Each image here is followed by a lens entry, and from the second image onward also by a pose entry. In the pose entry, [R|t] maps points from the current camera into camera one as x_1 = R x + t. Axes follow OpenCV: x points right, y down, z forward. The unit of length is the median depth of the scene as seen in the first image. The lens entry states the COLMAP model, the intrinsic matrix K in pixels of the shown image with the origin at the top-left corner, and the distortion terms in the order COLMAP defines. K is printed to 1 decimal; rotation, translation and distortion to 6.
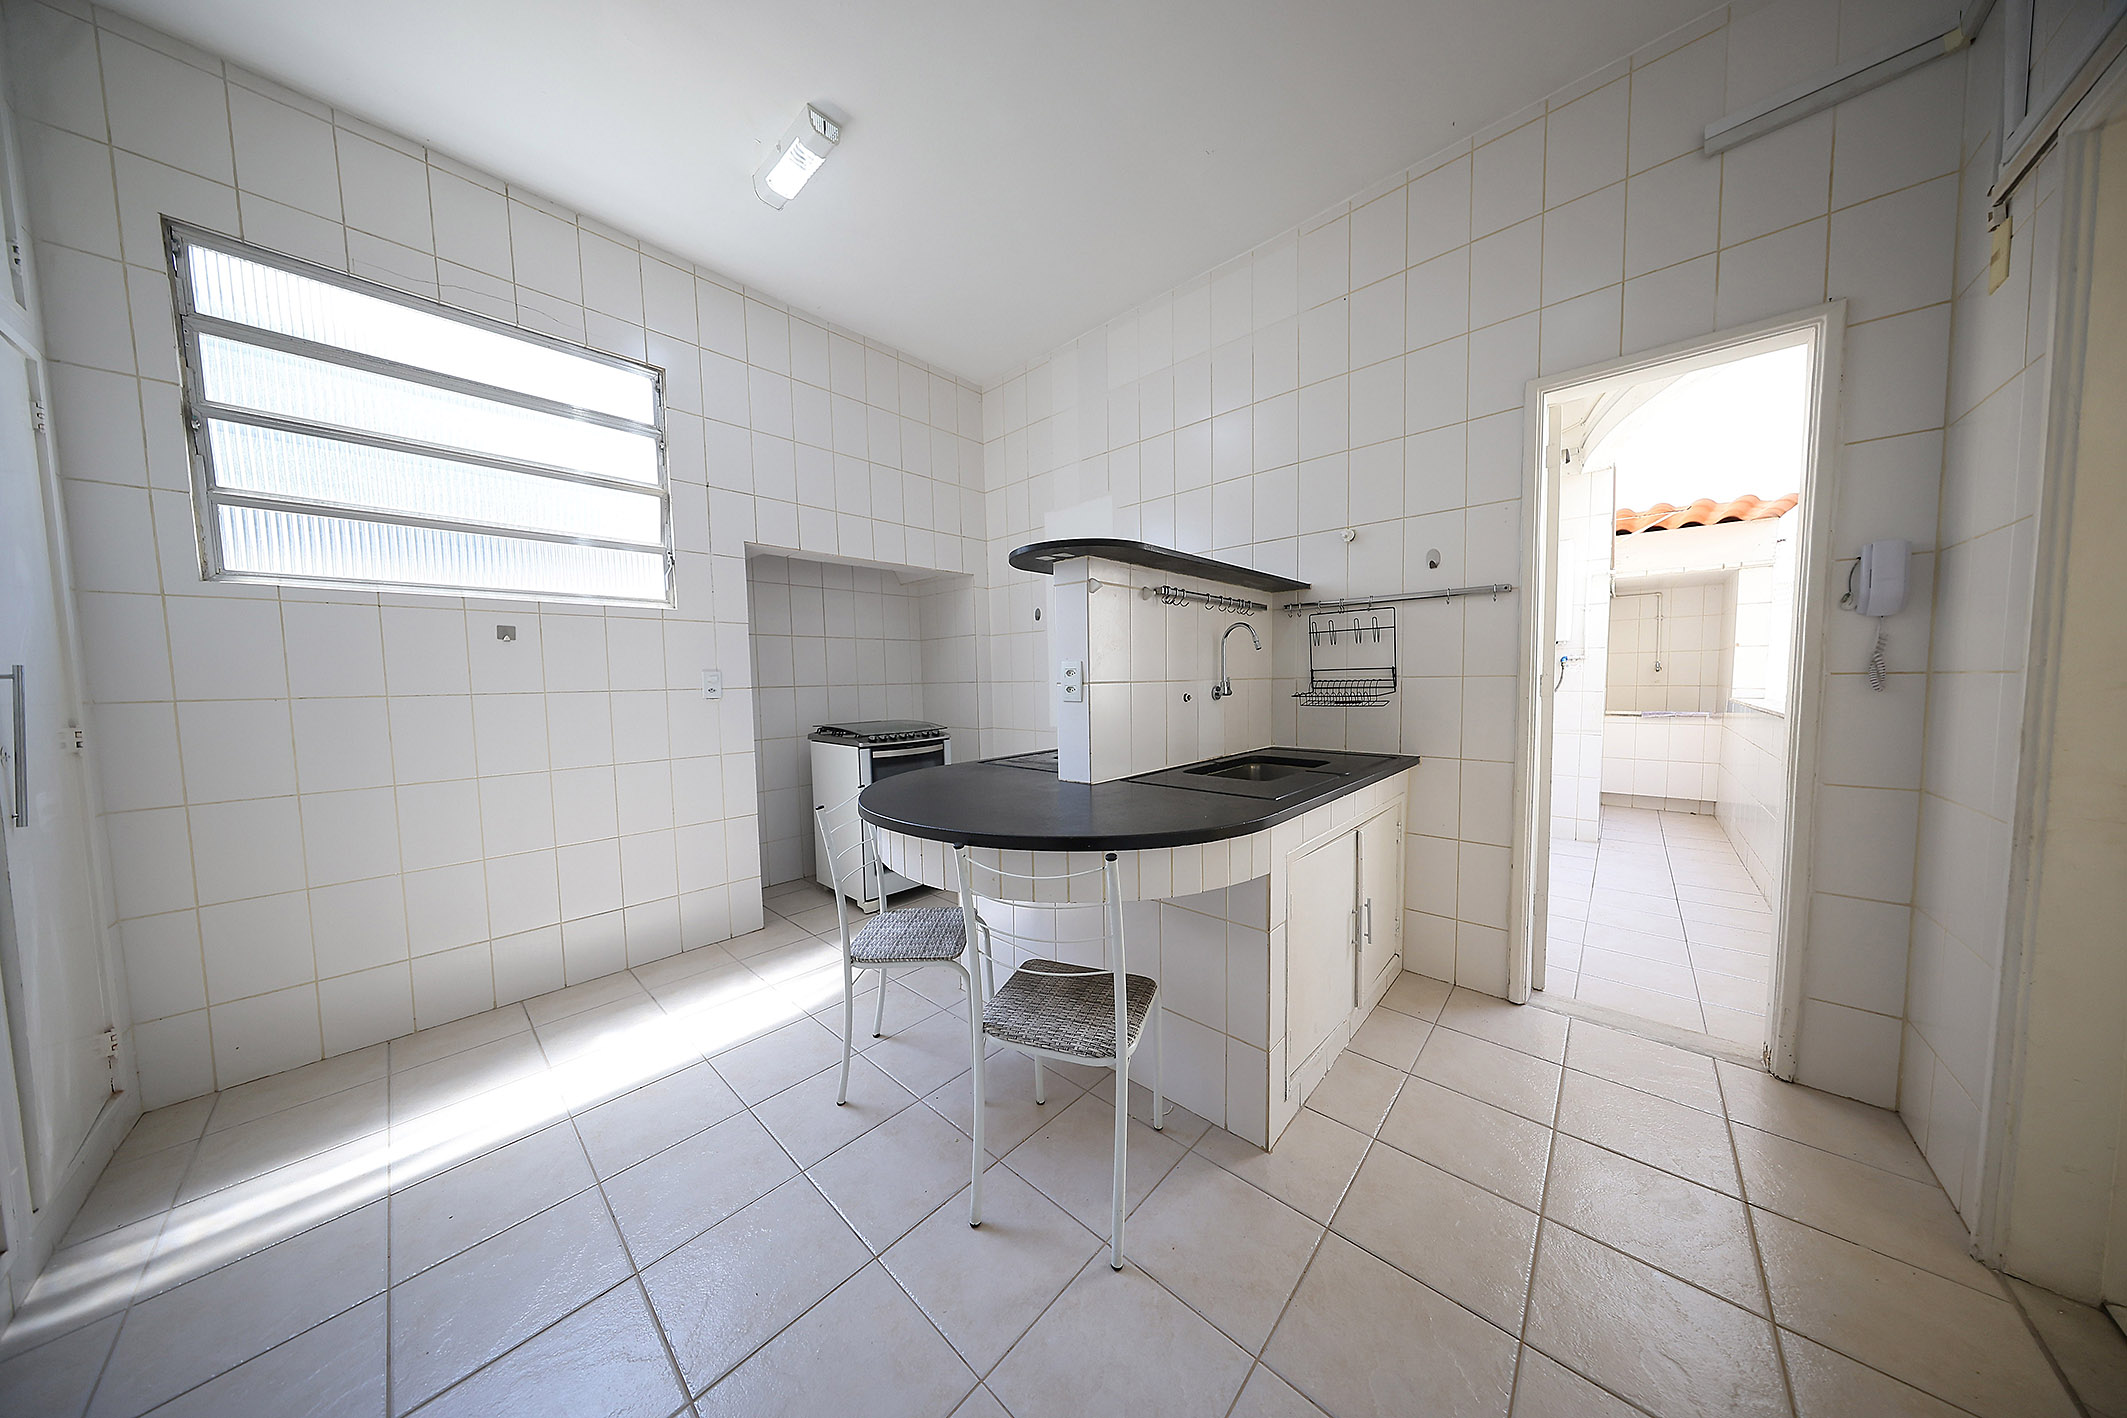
lens RADIAL K [[615.2, 0, 1068.2], [0, 615.2, 715.2], [0, 0, 1]] dist [0.000014, 0.000027]
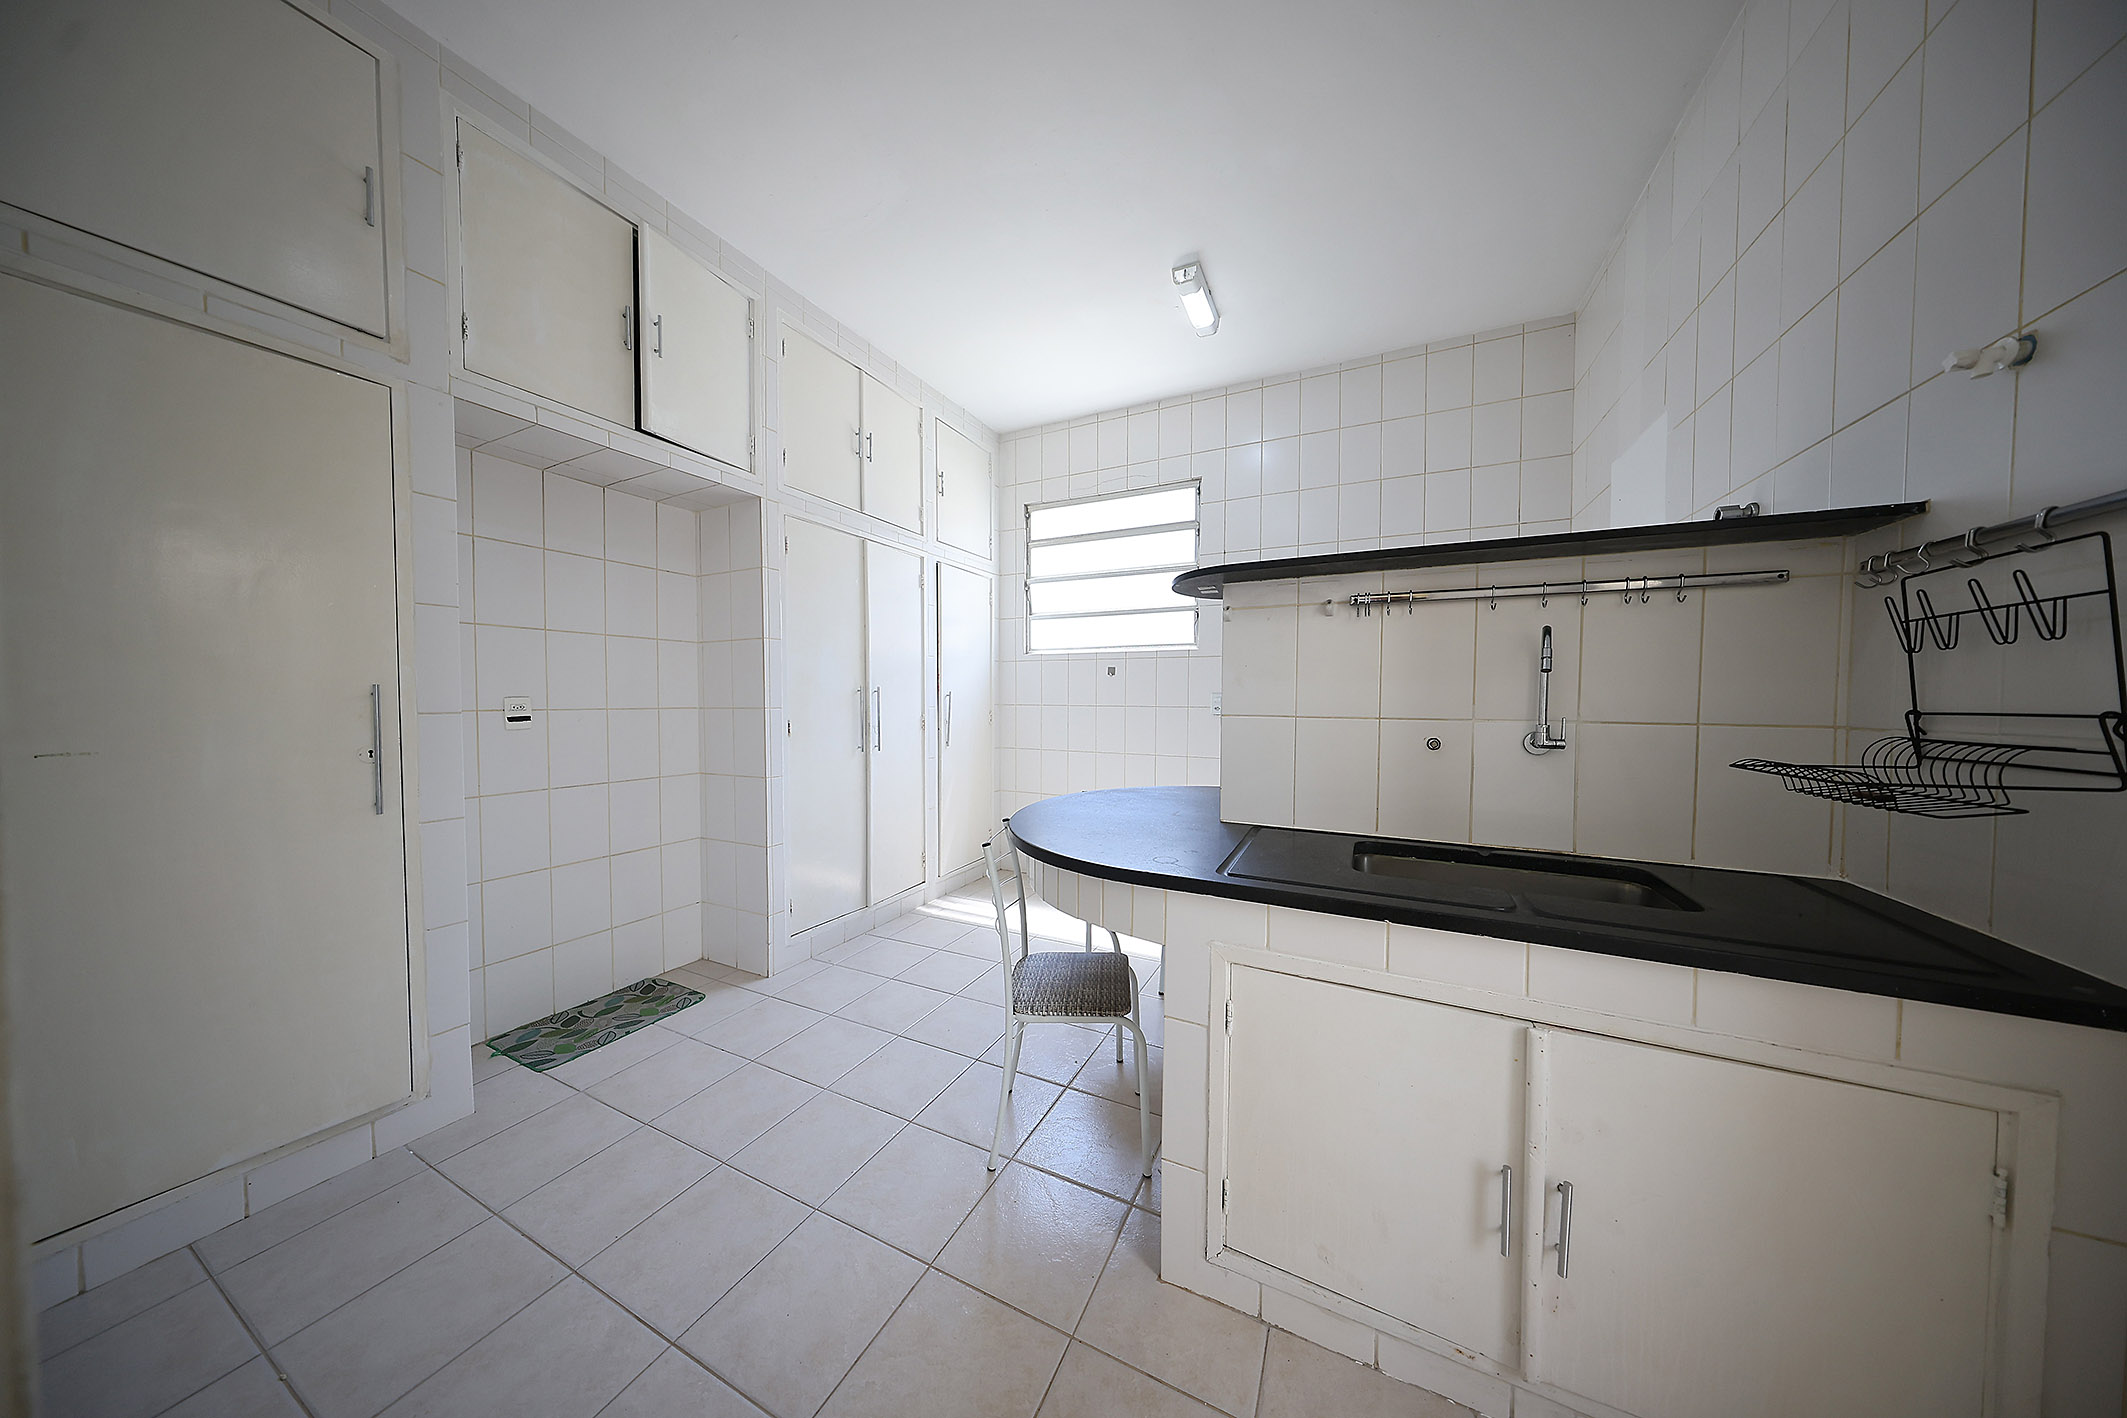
lens RADIAL K [[615.2, 0, 1068.2], [0, 615.2, 715.2], [0, 0, 1]] dist [0.000014, 0.000027]
pose [[0.283402, 0.045768, -0.957909, 0.749312], [-0.068378, 0.997283, 0.027419, -0.052640], [0.956560, 0.057729, 0.285761, 0.420166]]
